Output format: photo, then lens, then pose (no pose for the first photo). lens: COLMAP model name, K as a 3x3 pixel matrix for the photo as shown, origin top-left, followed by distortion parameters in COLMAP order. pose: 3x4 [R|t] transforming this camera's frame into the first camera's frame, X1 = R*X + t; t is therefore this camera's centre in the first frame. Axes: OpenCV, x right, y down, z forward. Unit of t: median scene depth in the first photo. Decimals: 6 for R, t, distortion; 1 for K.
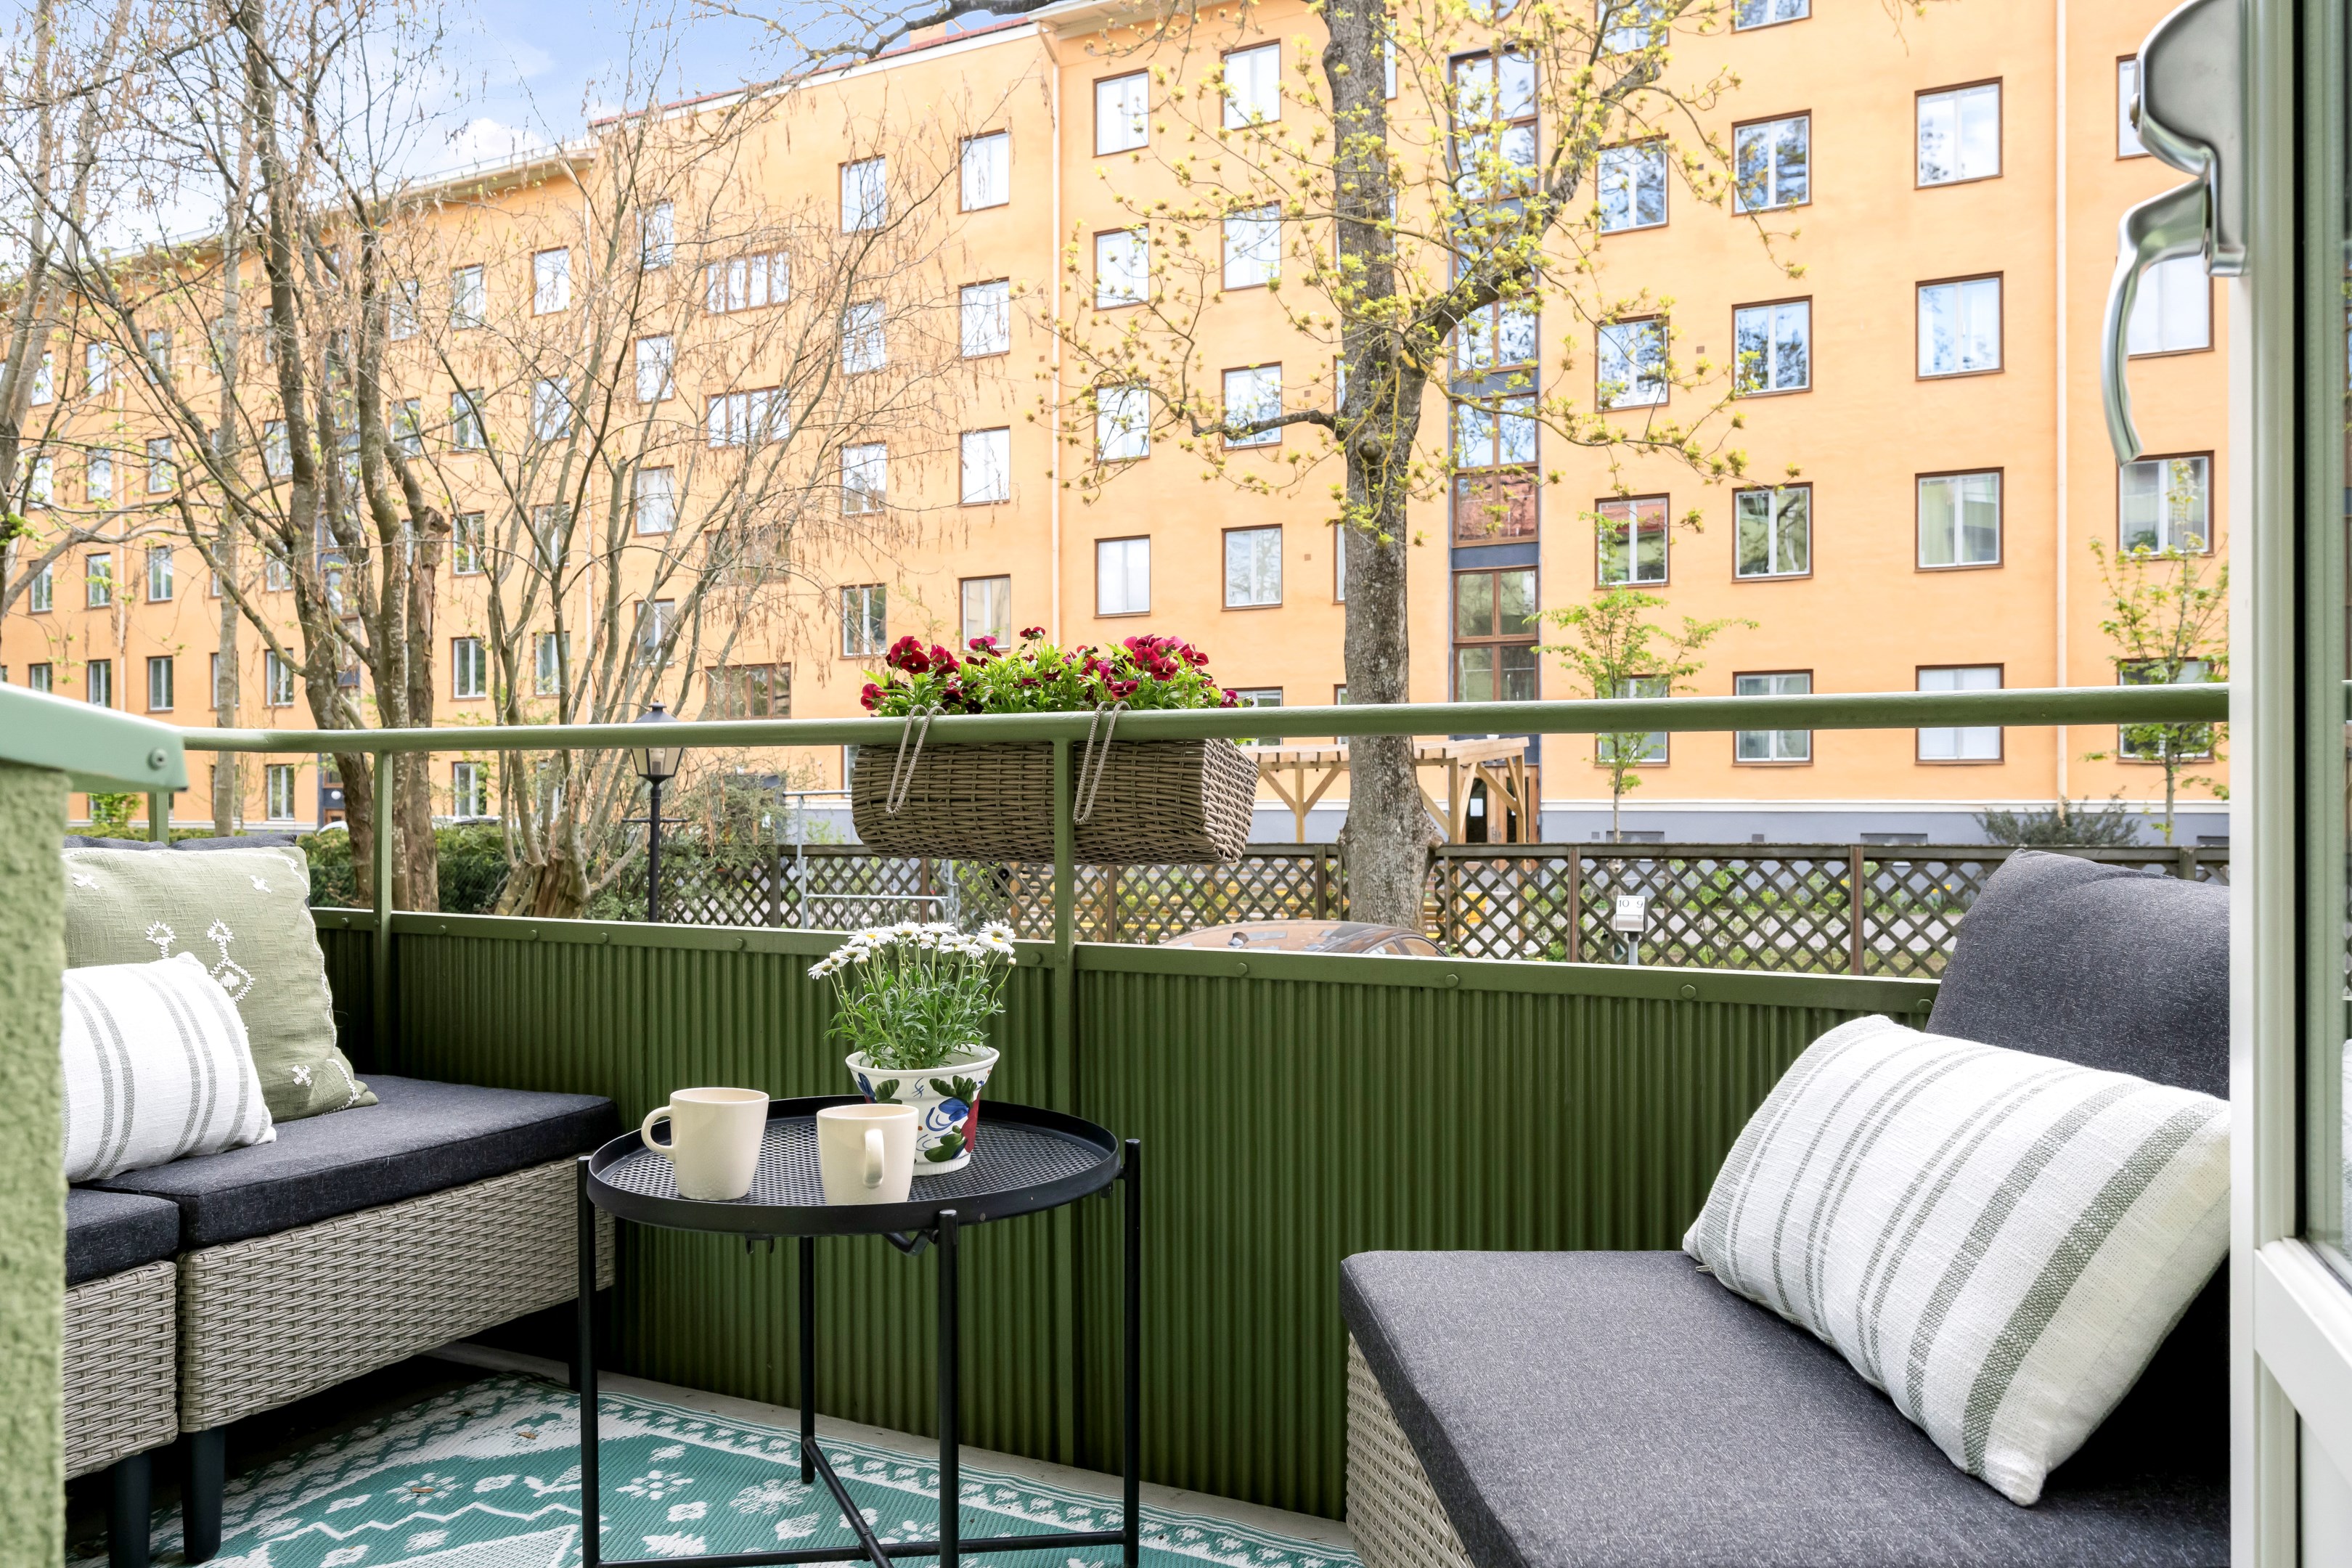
lens RADIAL K [[1537.3, 0, 1177.0], [0, 1537.3, 802.1], [0, 0, 1]] dist [-0.004692, -0.001694]
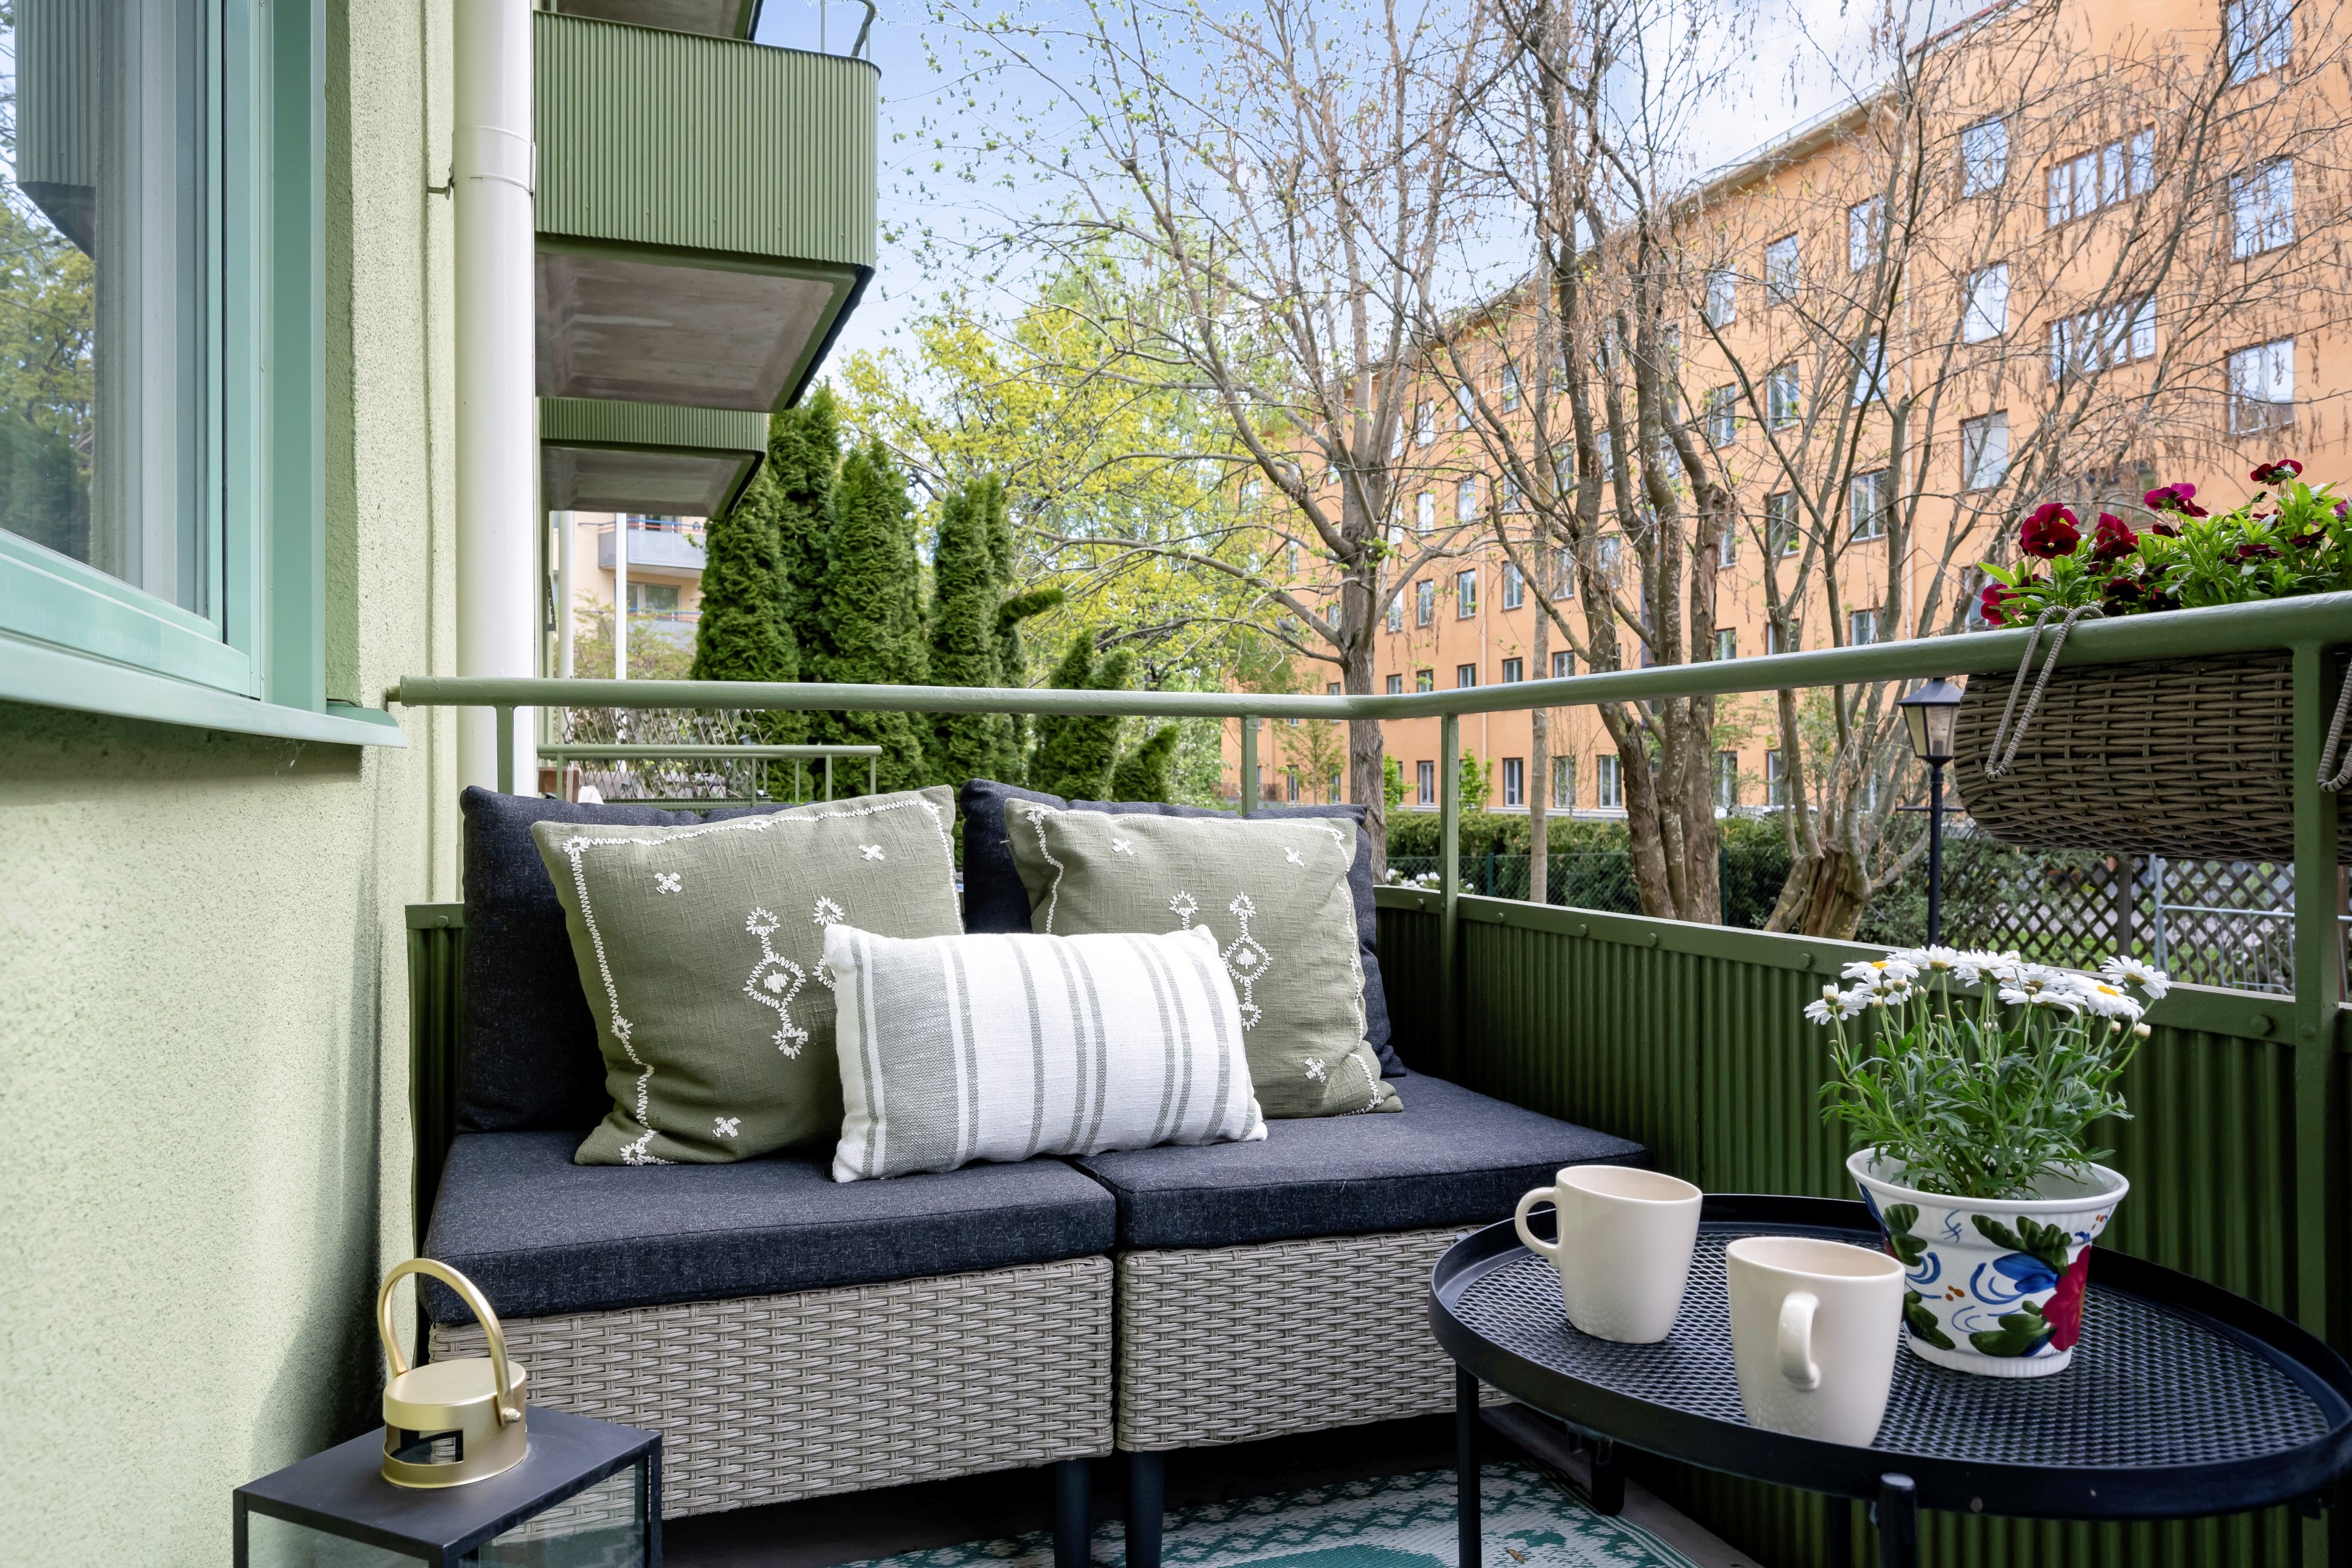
lens RADIAL K [[1577.8, 0, 1257.5], [0, 1577.8, 788.8], [0, 0, 1]] dist [-0.004507, -0.004195]
pose [[0.701637, -0.000274, -0.712535, 0.068890], [-0.003792, 0.999984, -0.004118, 0.017300], [0.712525, 0.005591, 0.701625, 0.332486]]
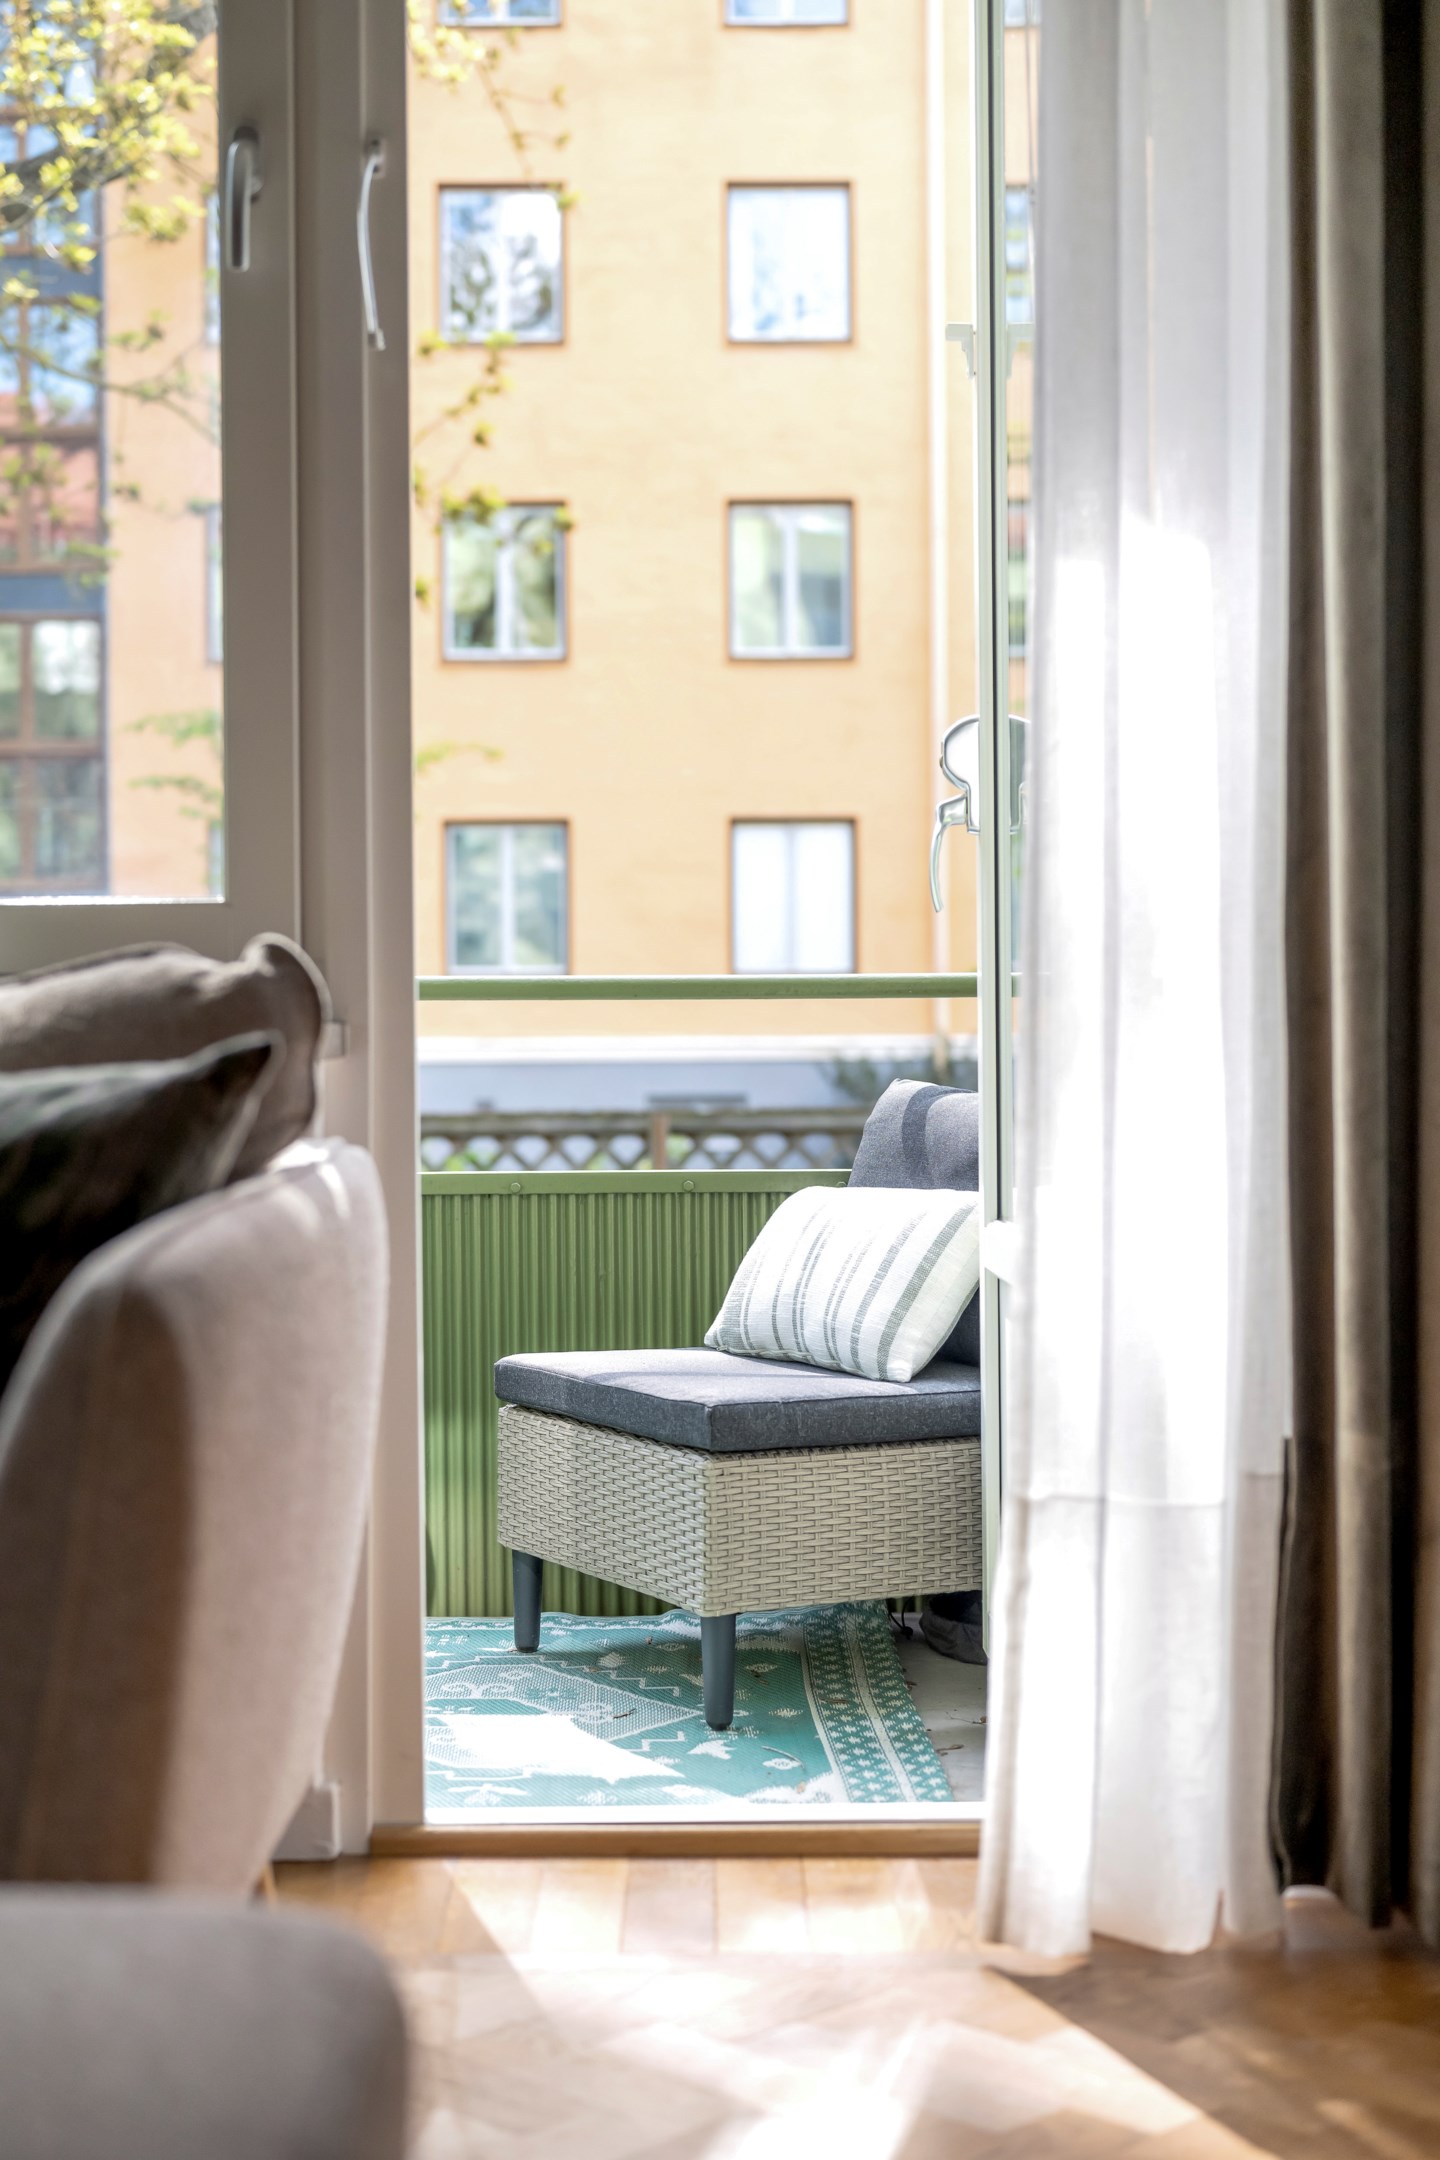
lens RADIAL K [[3135.4, 0, 719.6], [0, 3135.4, 1077.1], [0, 0, 1]] dist [-0.000735, 0.000000]
pose [[0.899691, -0.012334, 0.436352, -0.867183], [0.008203, 0.999902, 0.011350, -0.006546], [-0.436449, -0.006632, 0.899704, -1.545185]]
